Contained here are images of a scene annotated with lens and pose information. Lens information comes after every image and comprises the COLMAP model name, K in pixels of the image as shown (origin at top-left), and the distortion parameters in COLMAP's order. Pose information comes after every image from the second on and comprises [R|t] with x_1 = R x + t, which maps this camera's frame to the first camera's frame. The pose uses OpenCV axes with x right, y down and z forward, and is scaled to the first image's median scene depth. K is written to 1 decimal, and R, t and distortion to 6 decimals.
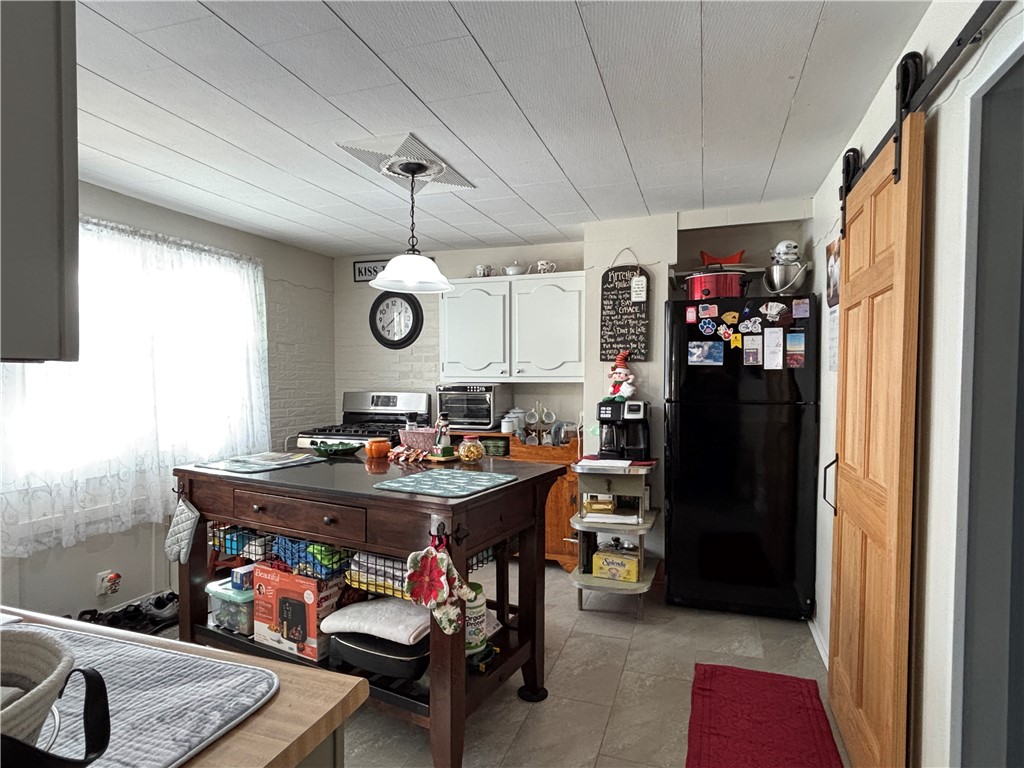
lens RADIAL K [[575.1, 0, 510.2], [0, 575.1, 383.6], [0, 0, 1]] dist [0.006686, -0.007196]
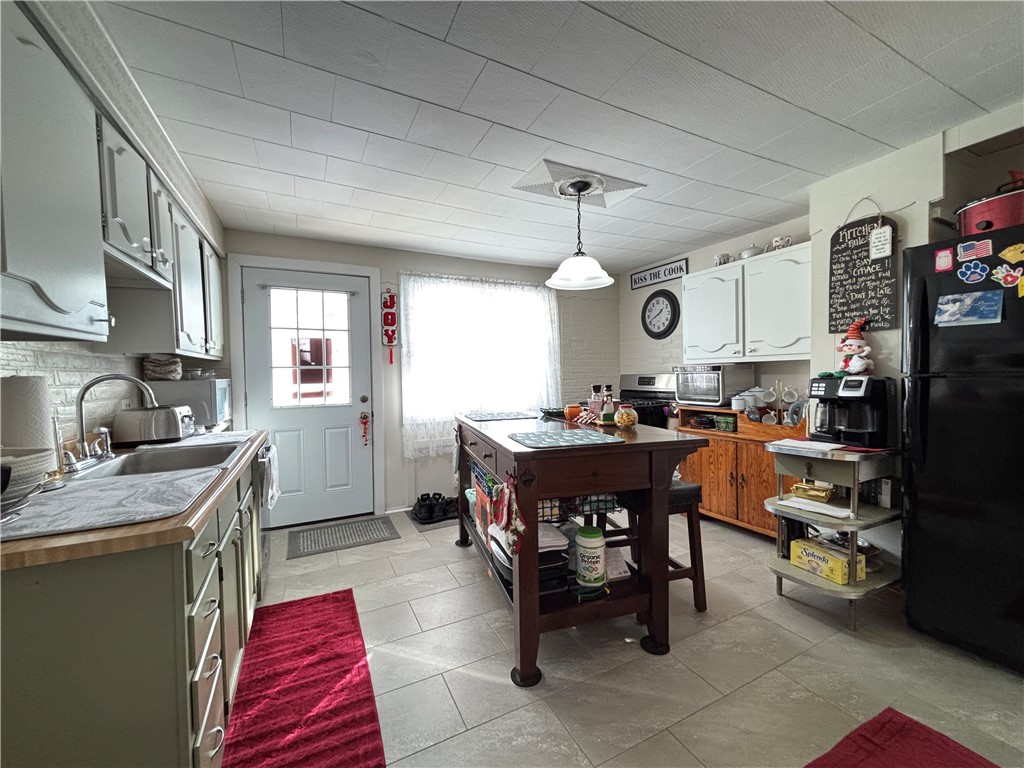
lens RADIAL K [[414.5, 0, 508.1], [0, 414.5, 386.3], [0, 0, 1]] dist [0.002598, -0.002238]
pose [[0.709536, 0.007198, -0.704633, 0.279340], [0.009114, 0.999770, 0.019390, 0.028766], [0.704611, -0.020179, 0.709307, 0.197745]]
